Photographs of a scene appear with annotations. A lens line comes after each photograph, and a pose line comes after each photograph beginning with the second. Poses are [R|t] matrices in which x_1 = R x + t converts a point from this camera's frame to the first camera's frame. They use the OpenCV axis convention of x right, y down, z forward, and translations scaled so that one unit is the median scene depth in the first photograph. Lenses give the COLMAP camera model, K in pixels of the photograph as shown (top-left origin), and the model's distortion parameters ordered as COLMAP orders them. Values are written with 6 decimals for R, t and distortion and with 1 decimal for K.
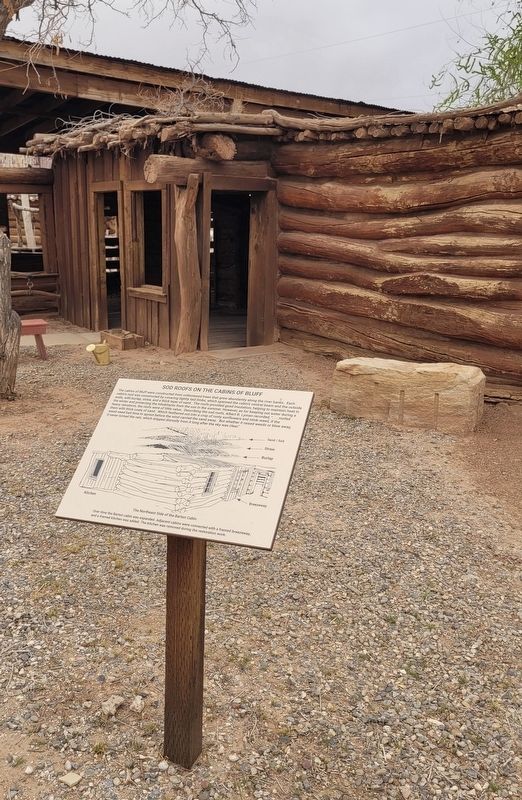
lens RADIAL K [[705.8, 0, 261.0], [0, 705.8, 400.0], [0, 0, 1]] dist [0.033837, -0.006905]
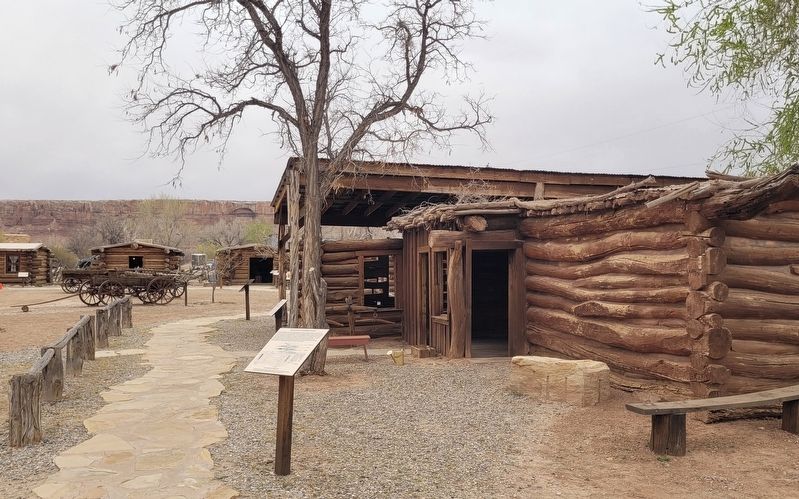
lens RADIAL K [[640.3, 0, 399.5], [0, 640.3, 249.5], [0, 0, 1]] dist [0.004540, 0.001503]
pose [[0.930374, -0.038308, -0.364604, 0.371856], [-0.064803, 0.961681, -0.266402, 0.100175], [0.360838, 0.271481, 0.892241, -0.361304]]
